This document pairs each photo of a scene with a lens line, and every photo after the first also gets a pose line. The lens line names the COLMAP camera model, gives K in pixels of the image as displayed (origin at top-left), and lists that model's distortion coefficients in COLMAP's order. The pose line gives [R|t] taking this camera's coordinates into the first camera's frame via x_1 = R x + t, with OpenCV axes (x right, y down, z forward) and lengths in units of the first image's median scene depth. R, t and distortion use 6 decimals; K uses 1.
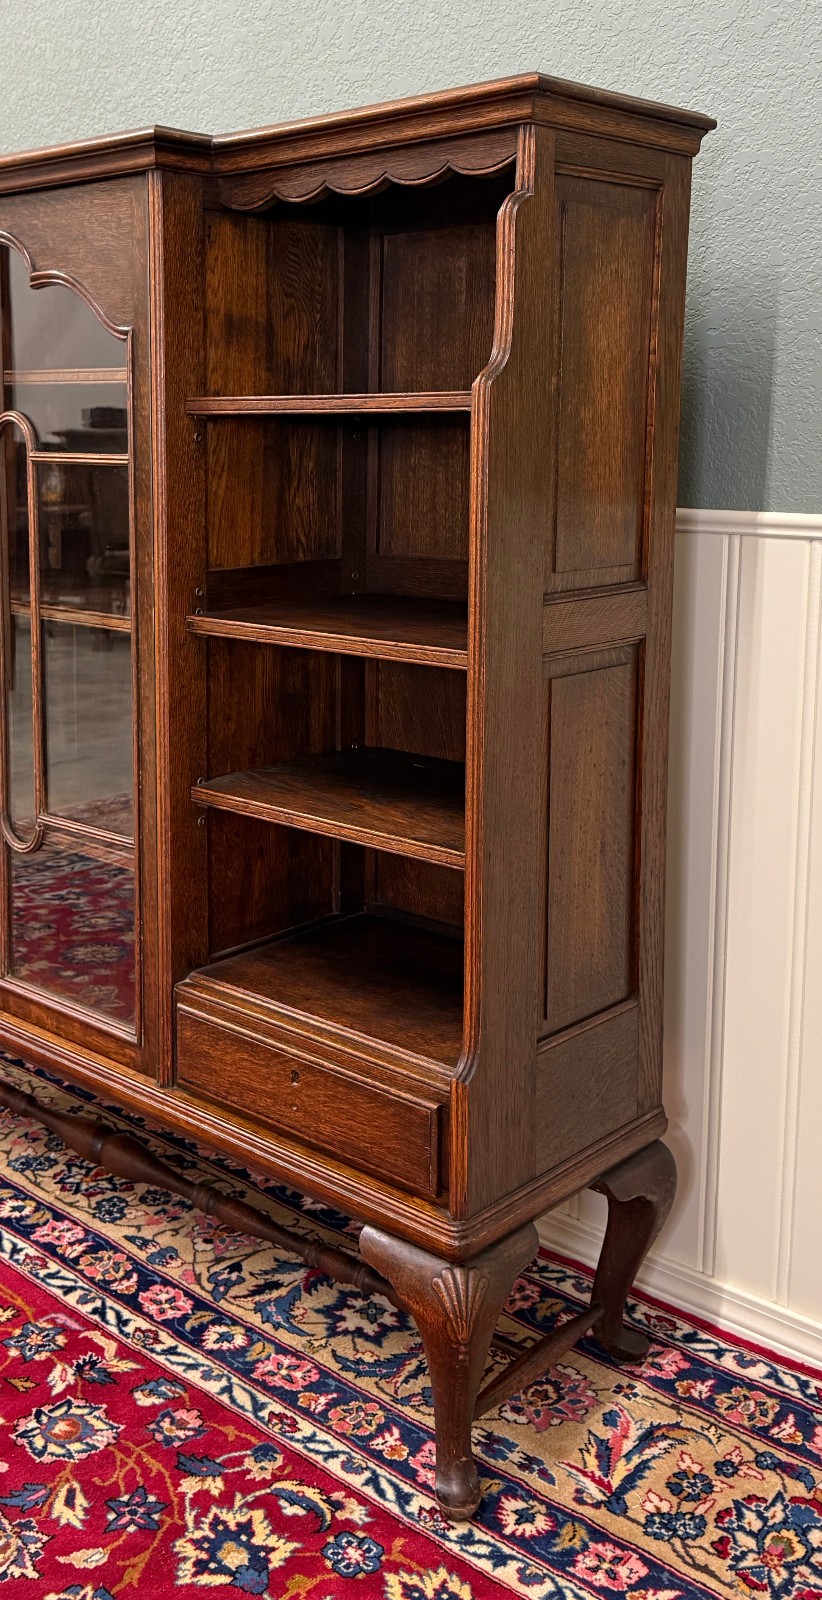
lens RADIAL K [[1544.8, 0, 316.3], [0, 1544.8, 615.5], [0, 0, 1]] dist [0.000517, 0.000000]
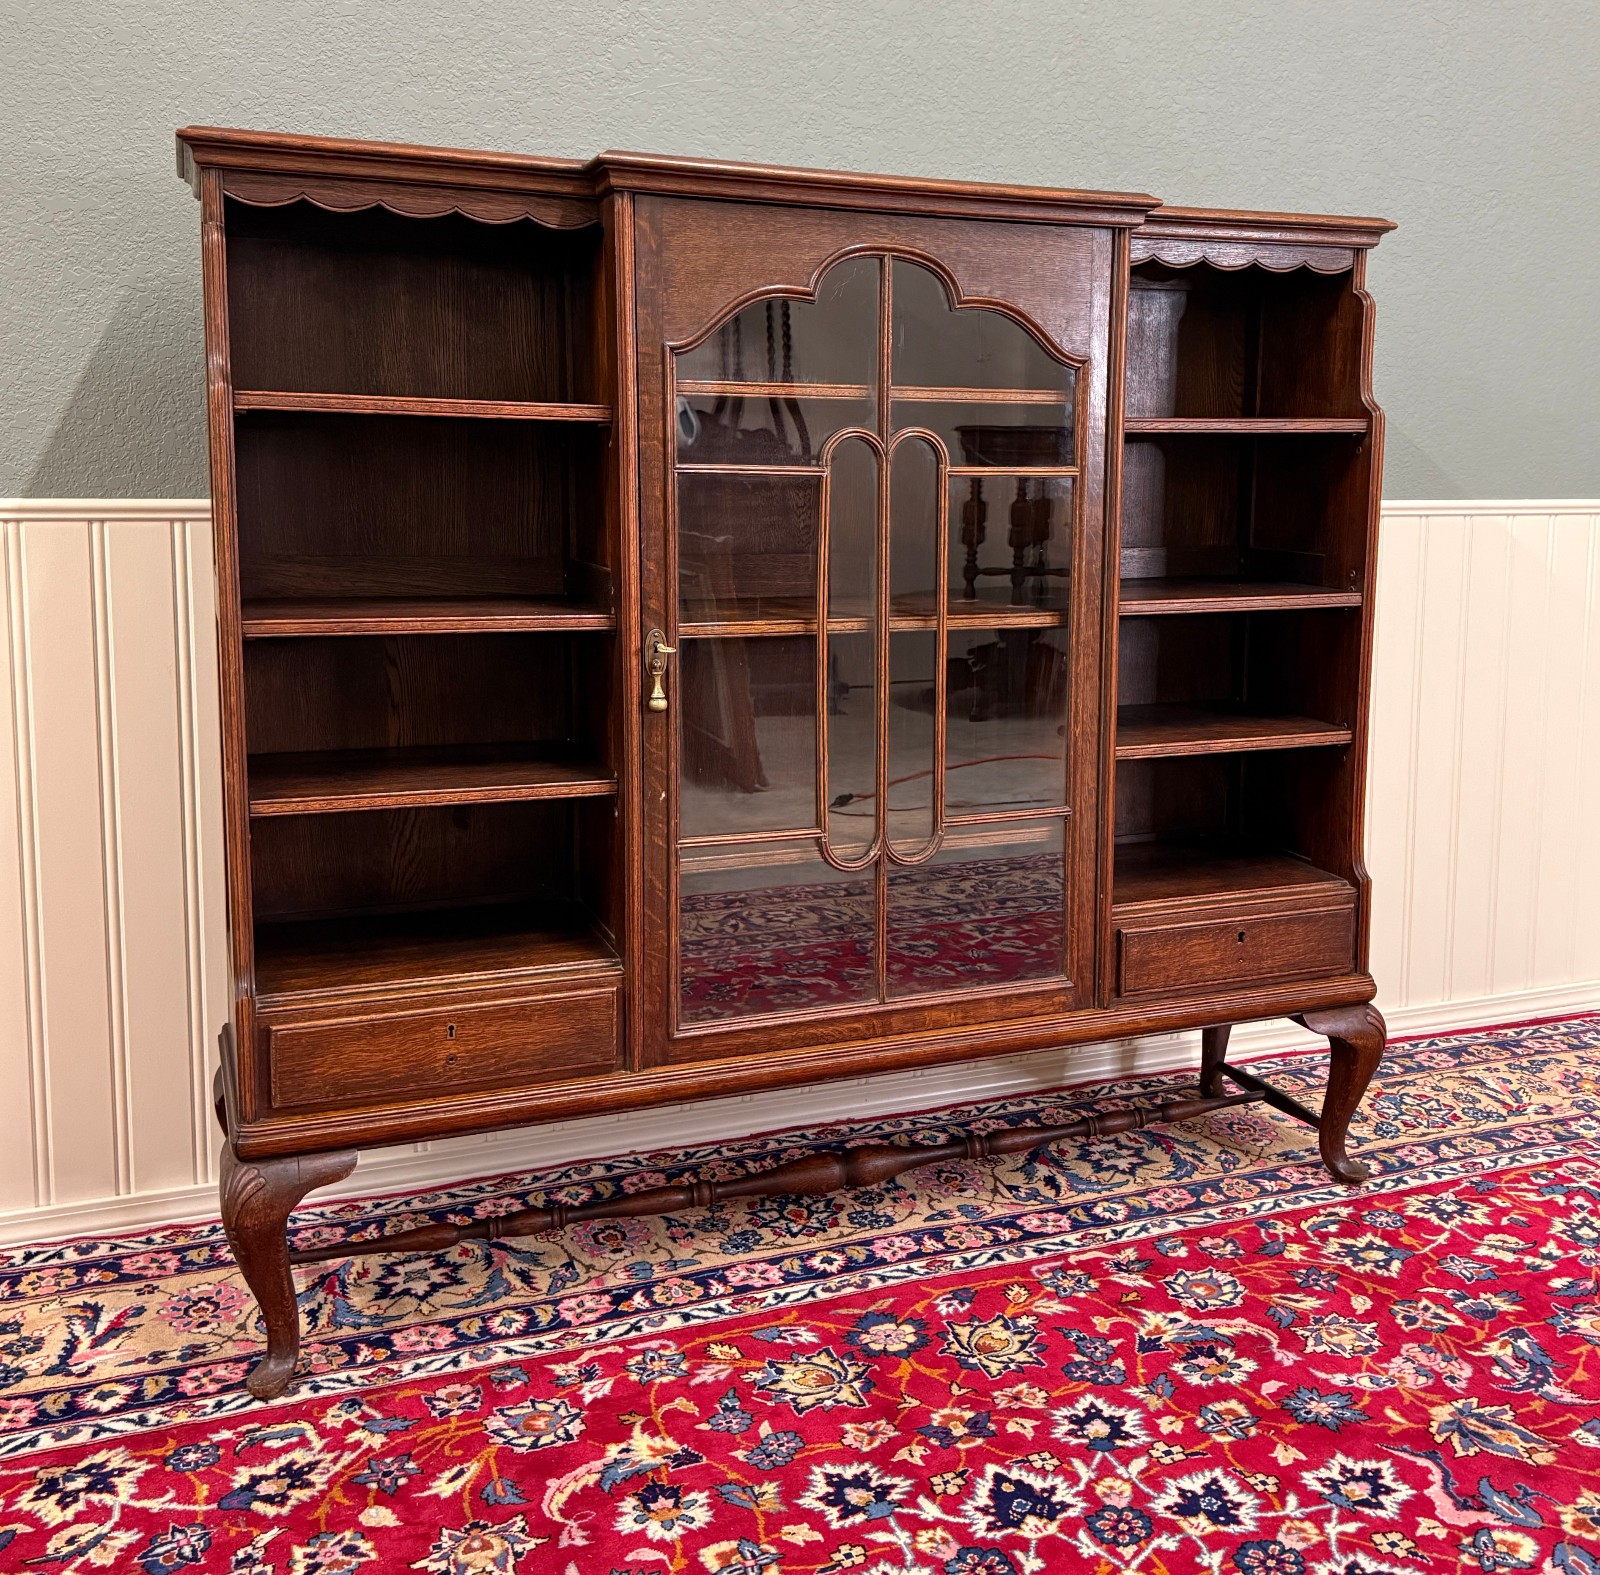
lens RADIAL K [[1708.7, 0, 879.1], [0, 1708.7, 628.0], [0, 0, 1]] dist [0.017773, 0.000000]
pose [[0.403801, -0.098694, 0.909508, -1.355692], [0.107037, 0.992433, 0.060170, -0.077554], [-0.908563, 0.073054, 0.411310, 0.626110]]
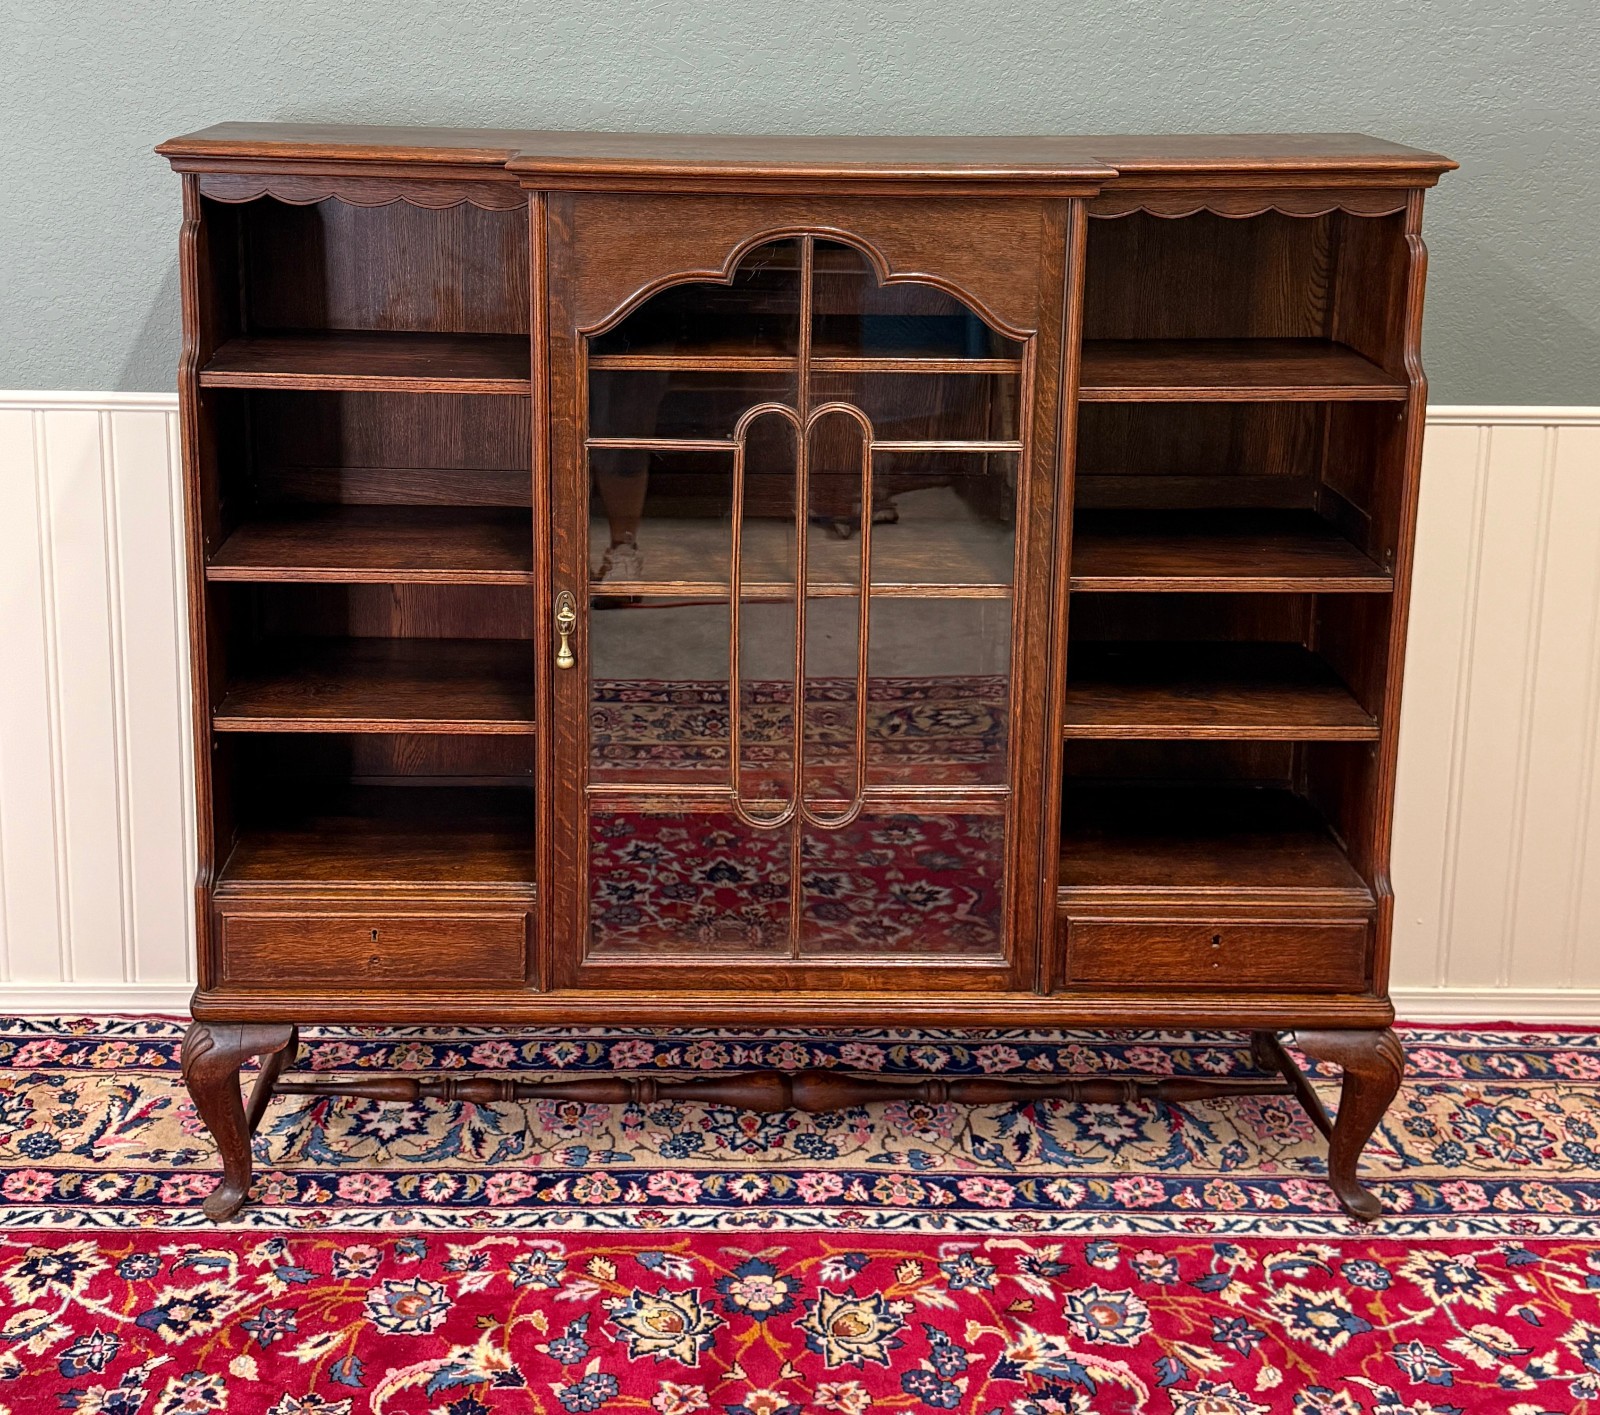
lens RADIAL K [[1905.6, 0, 679.5], [0, 1905.6, 320.7], [0, 0, 1]] dist [0.034323, 0.000000]
pose [[0.716549, -0.122421, 0.686710, -1.216911], [0.081293, 0.992426, 0.092096, -0.335770], [-0.692783, -0.010167, 0.721074, 0.201679]]
